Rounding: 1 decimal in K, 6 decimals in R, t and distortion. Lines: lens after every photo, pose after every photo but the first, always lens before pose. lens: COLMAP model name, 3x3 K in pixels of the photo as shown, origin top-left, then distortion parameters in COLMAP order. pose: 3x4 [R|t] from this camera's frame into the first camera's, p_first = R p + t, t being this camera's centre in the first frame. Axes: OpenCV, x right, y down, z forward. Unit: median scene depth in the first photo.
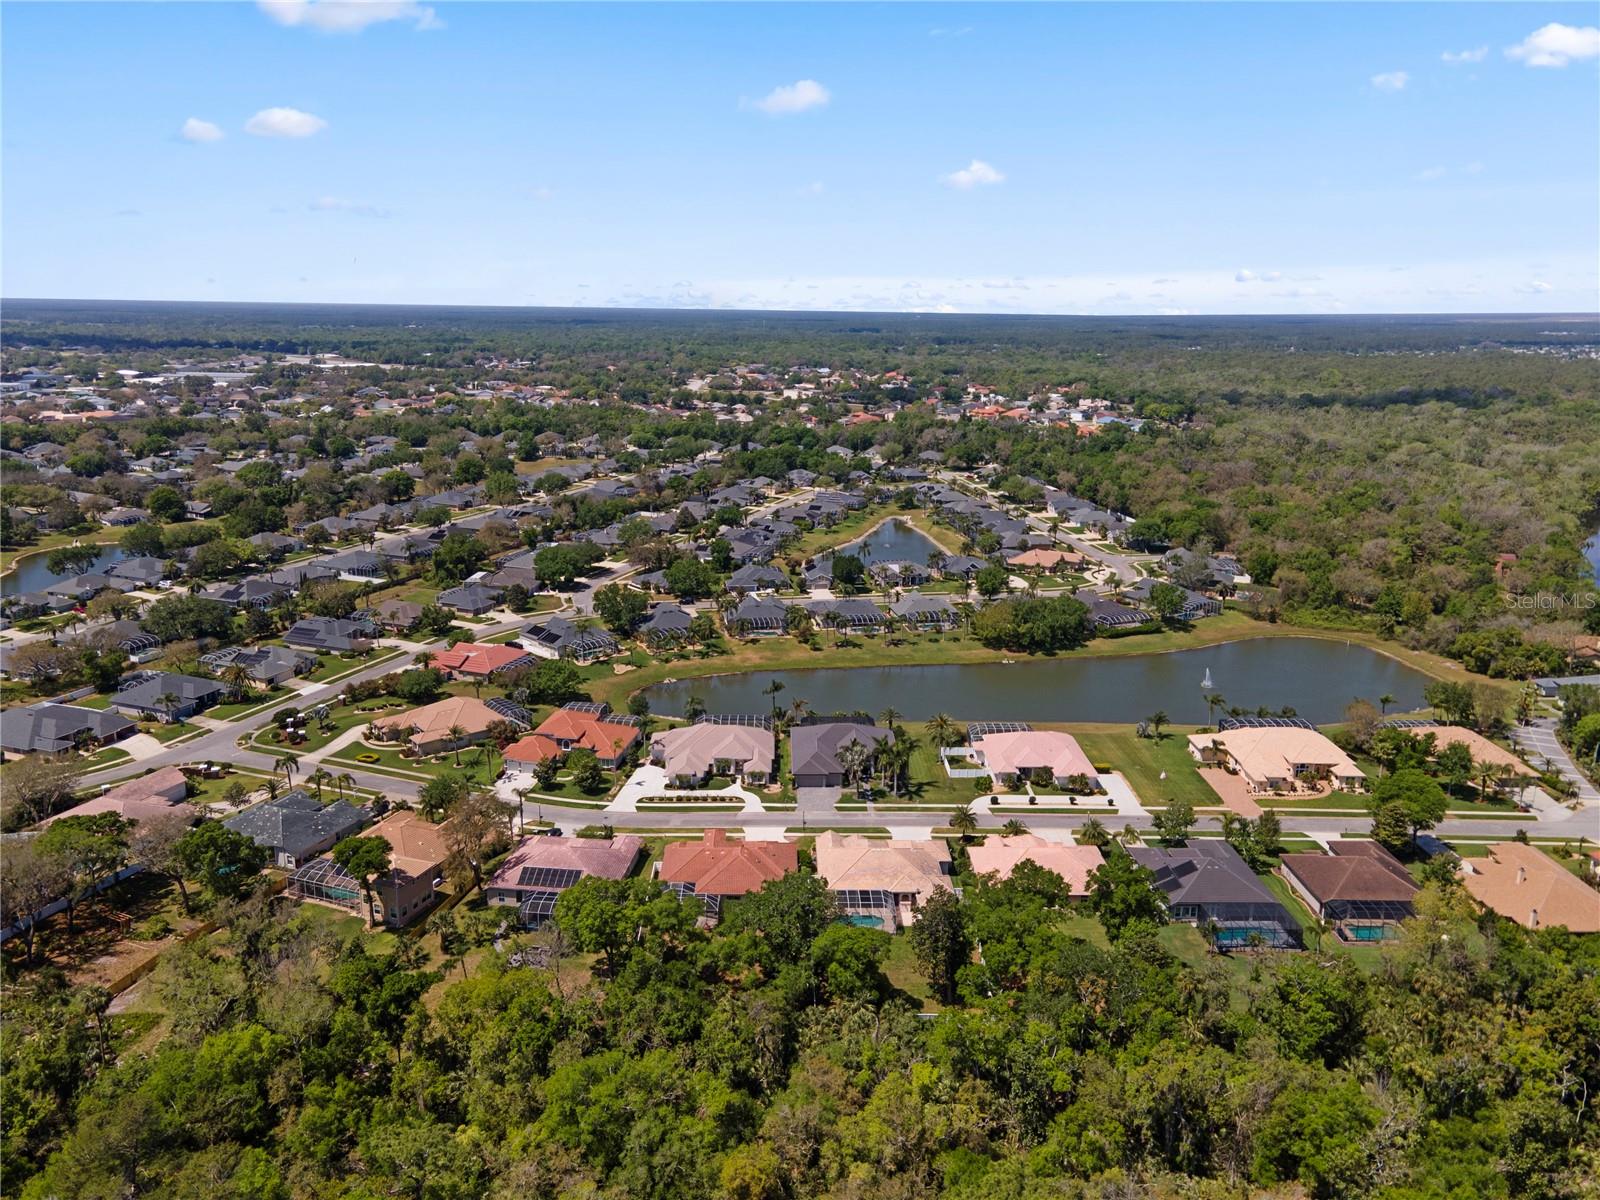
lens RADIAL K [[1160.3, 0, 800.0], [0, 1160.3, 600.0], [0, 0, 1]] dist [0.020702, 0.038552]
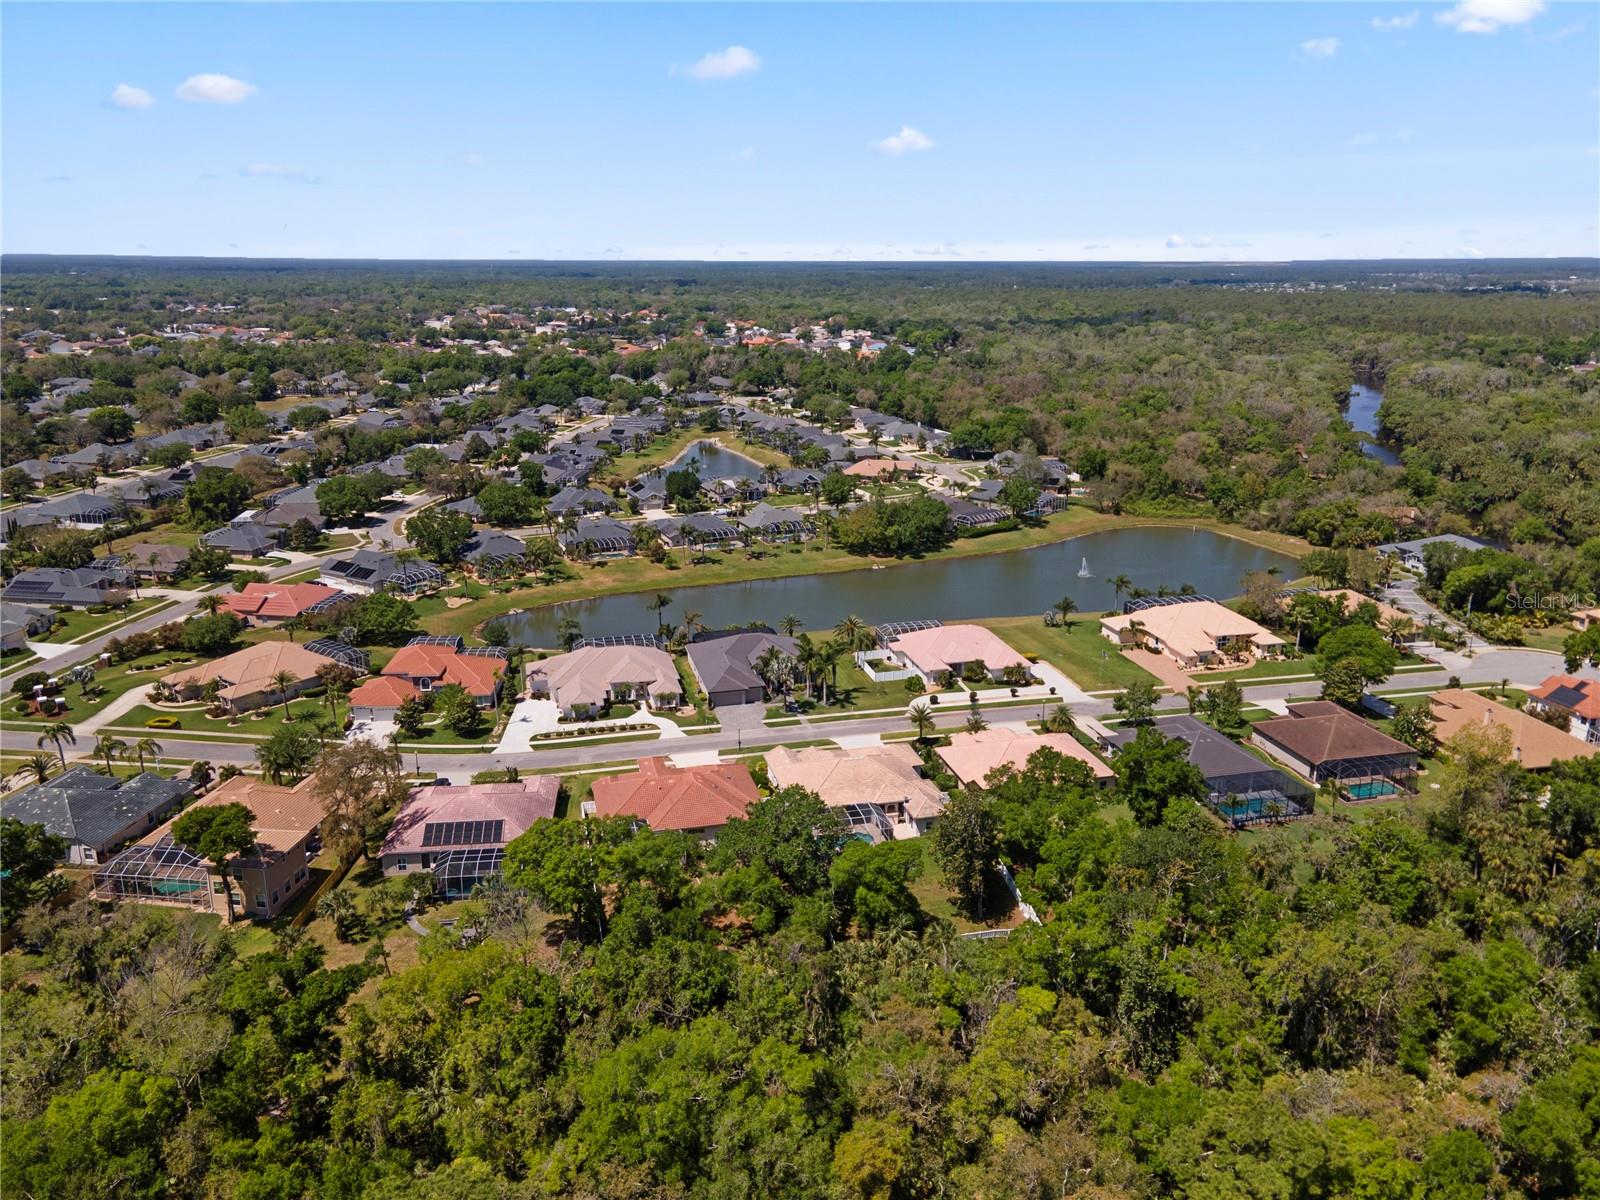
lens RADIAL K [[1160.3, 0, 800.0], [0, 1160.3, 600.0], [0, 0, 1]] dist [0.020702, 0.038552]
pose [[0.974544, -0.071420, 0.212518, -0.101121], [0.062740, 0.996908, 0.047319, 0.037898], [-0.215240, -0.032781, 0.976011, 0.119544]]
